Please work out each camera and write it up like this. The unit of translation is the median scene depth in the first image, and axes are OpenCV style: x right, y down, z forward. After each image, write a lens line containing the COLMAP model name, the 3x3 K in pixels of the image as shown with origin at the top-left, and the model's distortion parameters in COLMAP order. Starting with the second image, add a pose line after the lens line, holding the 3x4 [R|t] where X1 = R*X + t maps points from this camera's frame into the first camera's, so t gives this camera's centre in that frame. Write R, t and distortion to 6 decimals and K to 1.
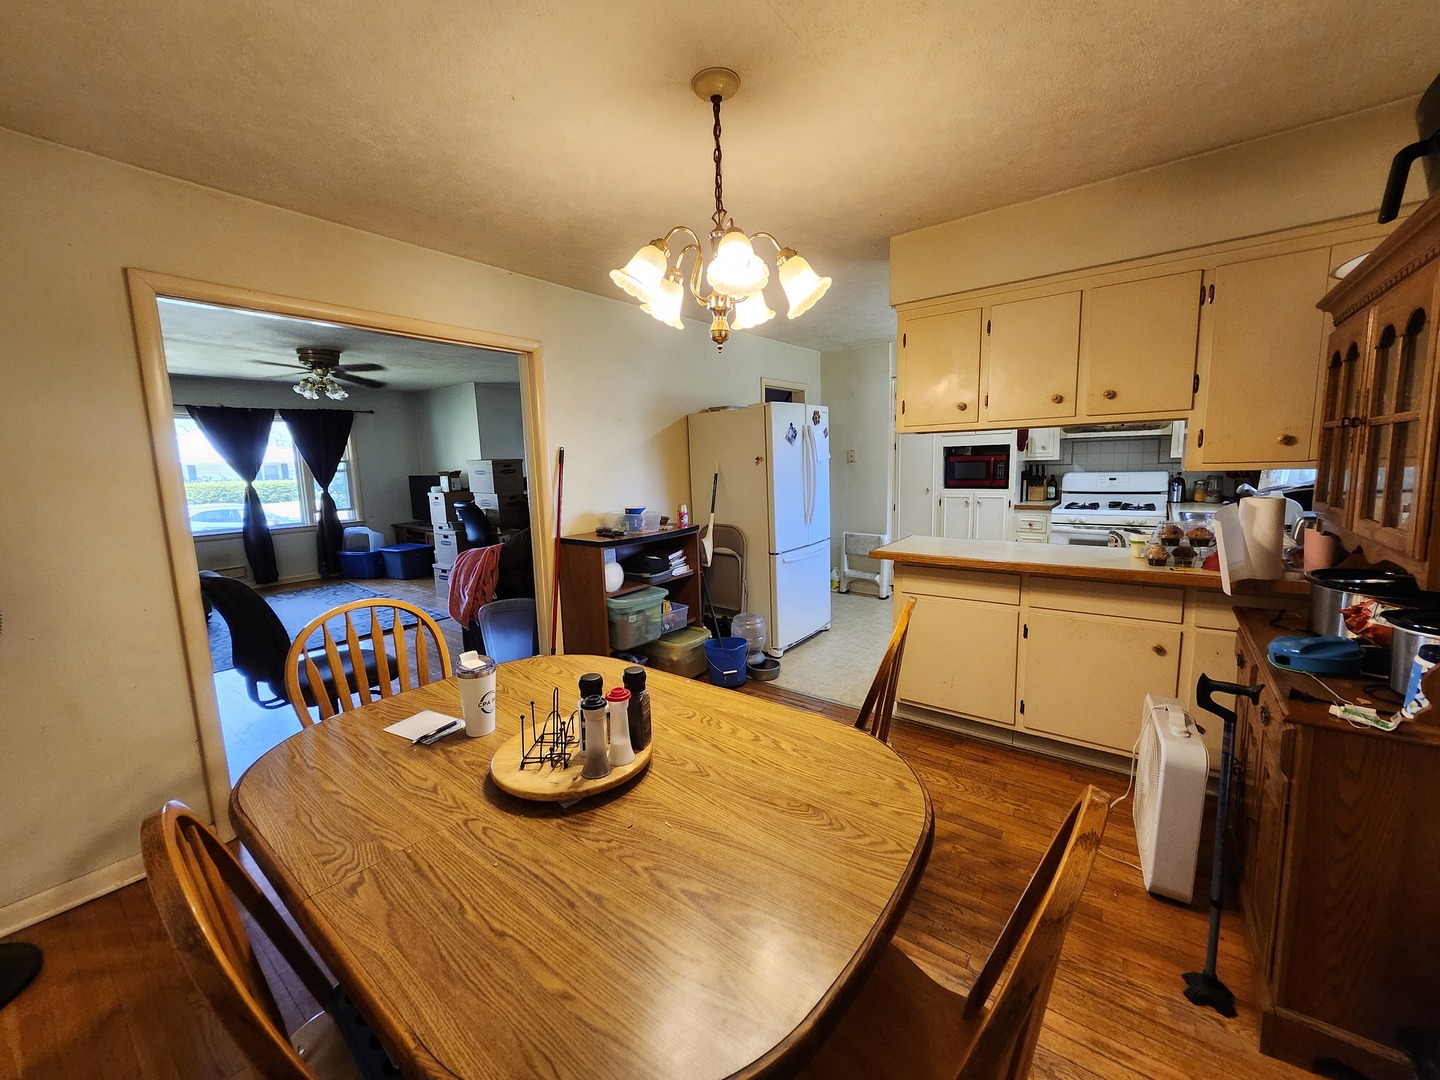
lens RADIAL K [[563.8, 0, 714.8], [0, 563.8, 541.5], [0, 0, 1]] dist [0.000428, -0.000184]
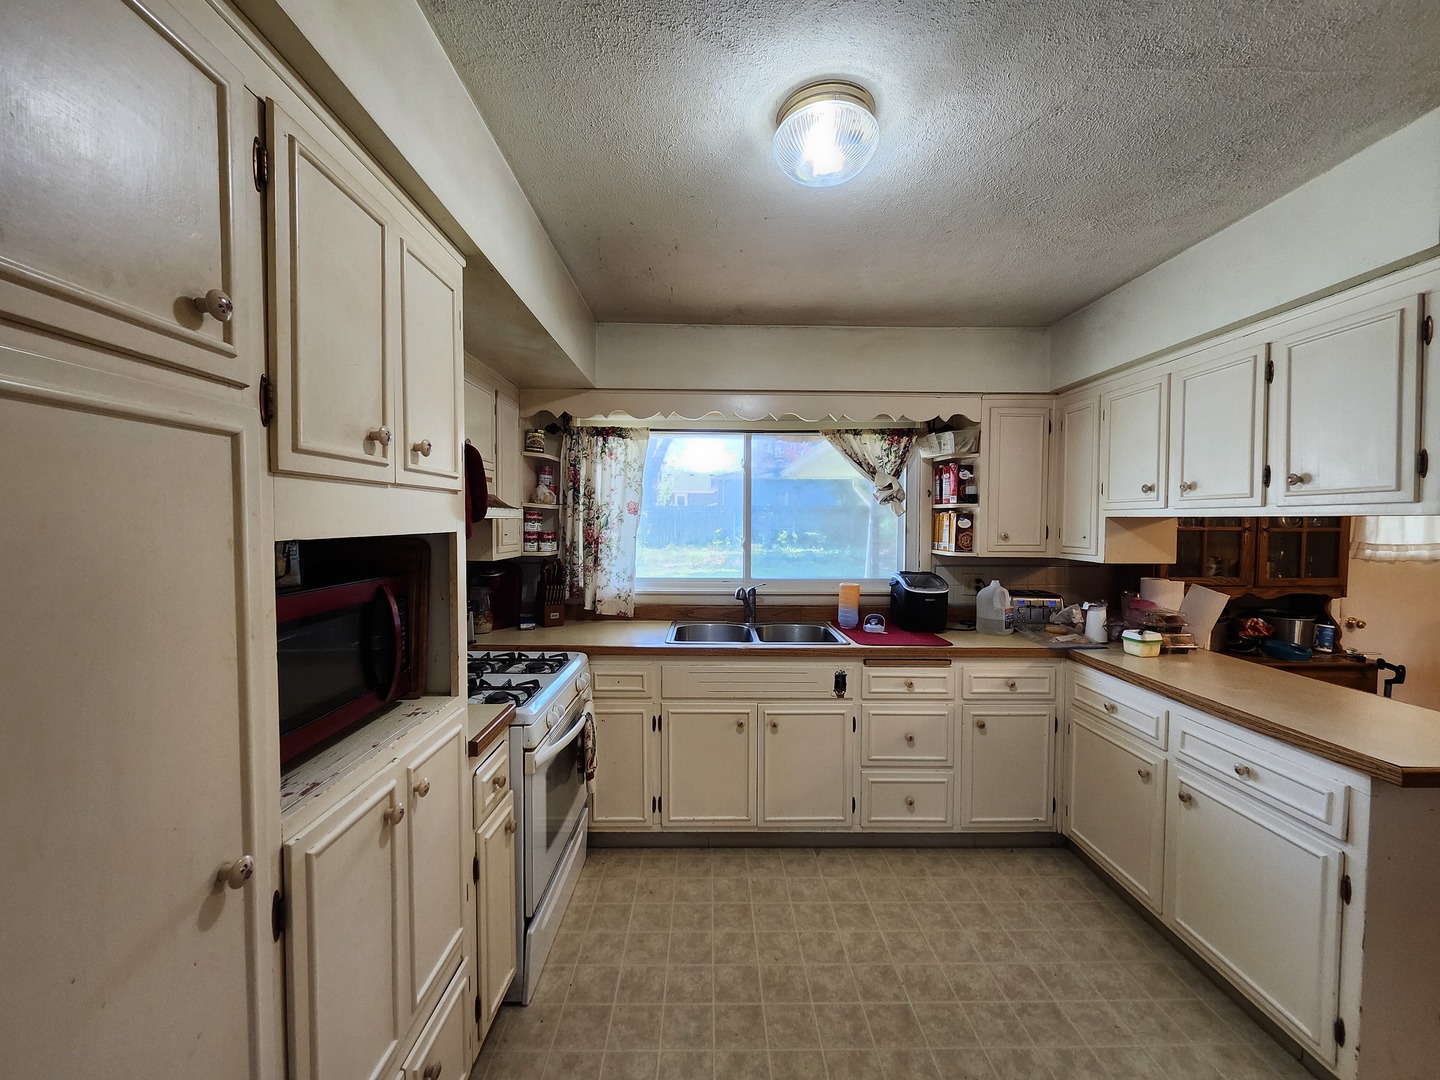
lens RADIAL K [[563.8, 0, 714.8], [0, 563.8, 541.5], [0, 0, 1]] dist [0.000428, -0.000184]
pose [[-0.627582, 0.000813, 0.778550, 0.263196], [0.126387, 0.986841, 0.100849, -0.201236], [-0.768224, 0.161690, -0.619426, 1.203849]]
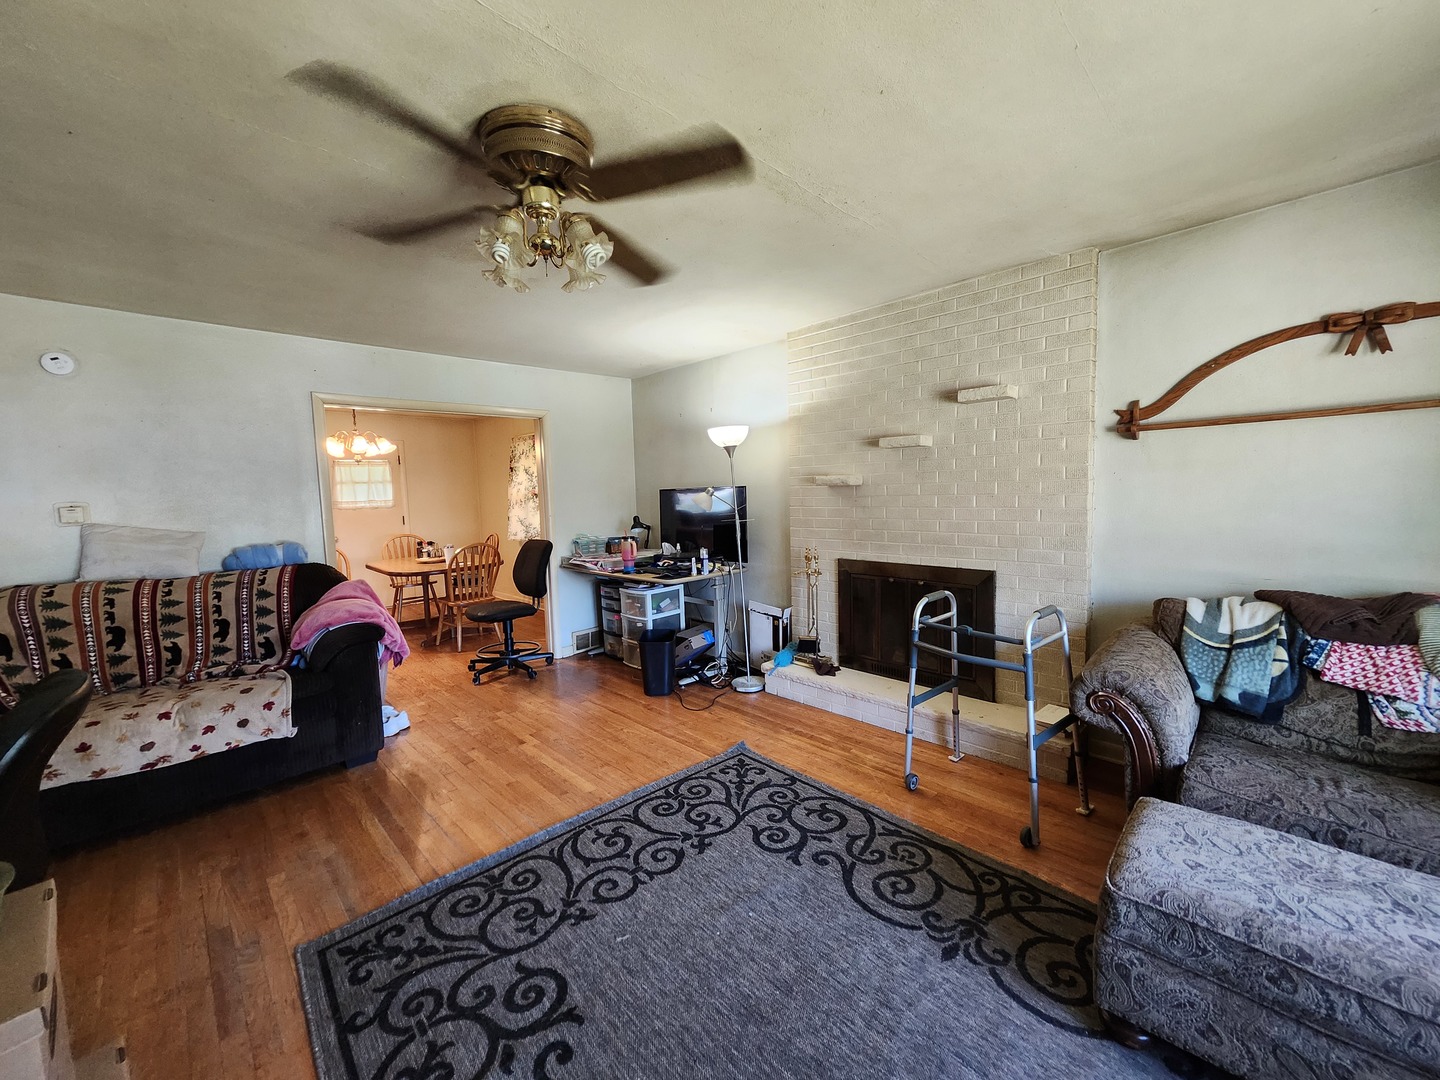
lens RADIAL K [[563.8, 0, 714.8], [0, 563.8, 541.5], [0, 0, 1]] dist [0.000428, -0.000184]
pose [[-0.988816, 0.047902, 0.141235, -0.924077], [0.079297, 0.970924, 0.225874, -0.180700], [-0.126309, 0.234547, -0.963864, 1.490540]]
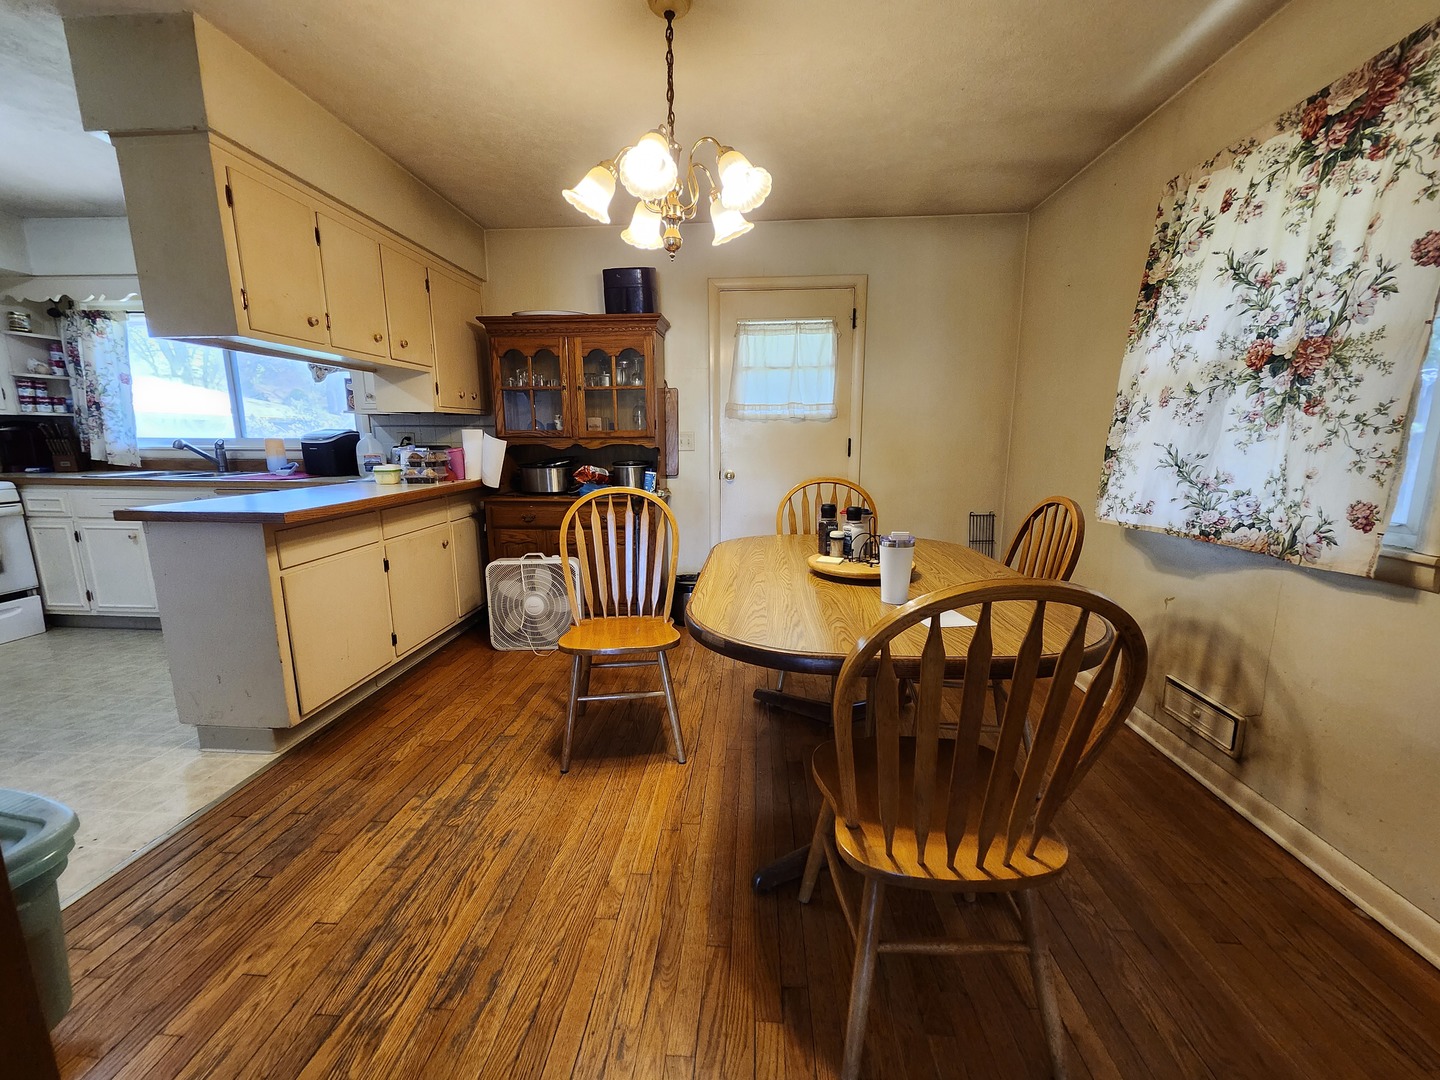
lens RADIAL K [[563.8, 0, 714.8], [0, 563.8, 541.5], [0, 0, 1]] dist [0.000428, -0.000184]
pose [[-0.555831, -0.119124, 0.822716, -0.369743], [0.134450, 0.963767, 0.230383, -0.022658], [-0.820351, 0.238668, -0.519676, 0.614509]]
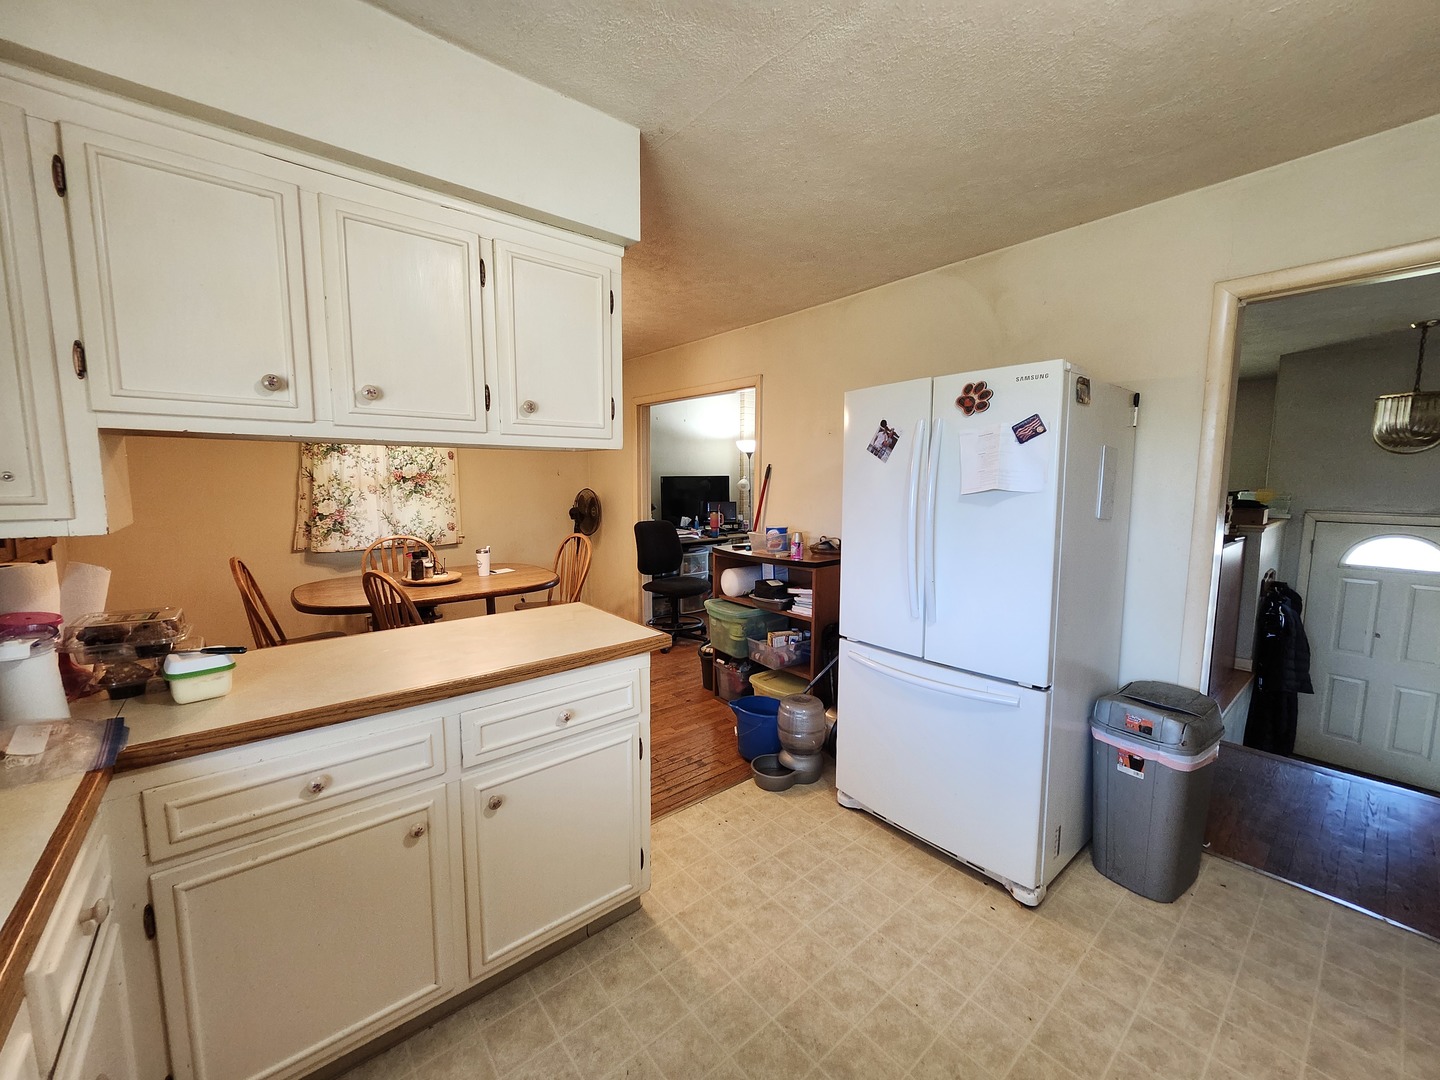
lens RADIAL K [[563.9, 0, 721.8], [0, 563.9, 536.0], [0, 0, 1]] dist [0.001872, 0.000186]
pose [[-0.207287, 0.134470, -0.968994, 0.644581], [-0.139041, 0.976403, 0.165242, -0.151468], [0.968349, 0.168983, -0.183699, 0.865724]]
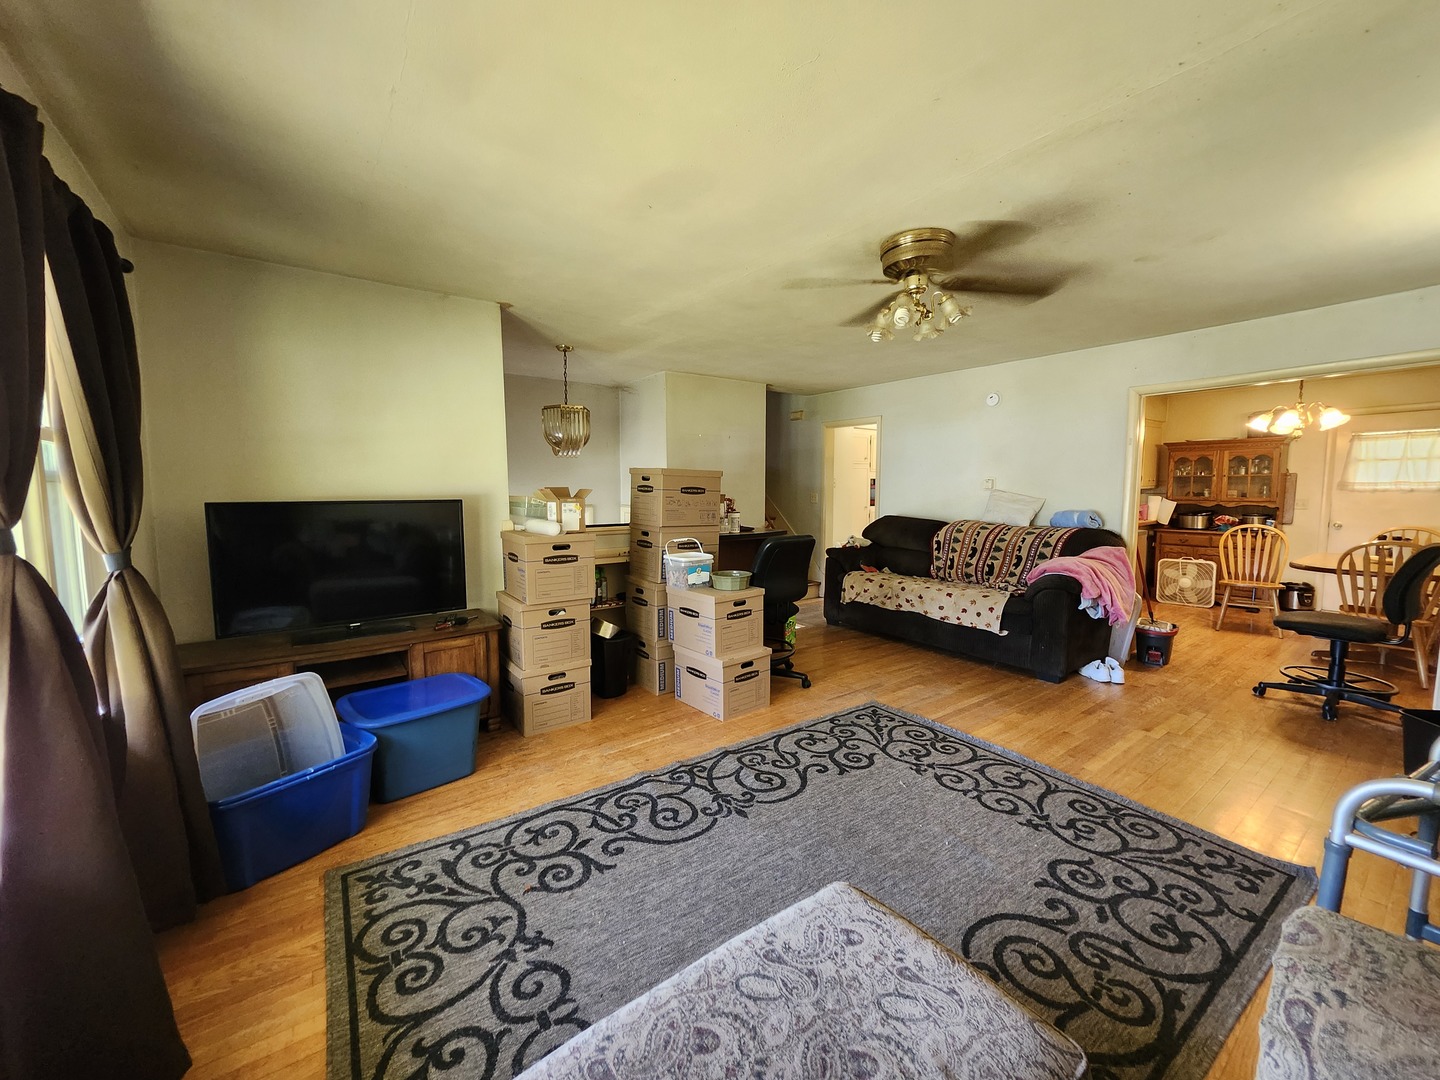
lens RADIAL K [[563.9, 0, 721.8], [0, 563.9, 536.0], [0, 0, 1]] dist [0.001872, 0.000186]
pose [[0.266091, -0.053376, 0.962469, -1.368629], [0.129130, 0.991440, 0.019282, -0.111258], [-0.955260, 0.119153, 0.270705, 1.177893]]
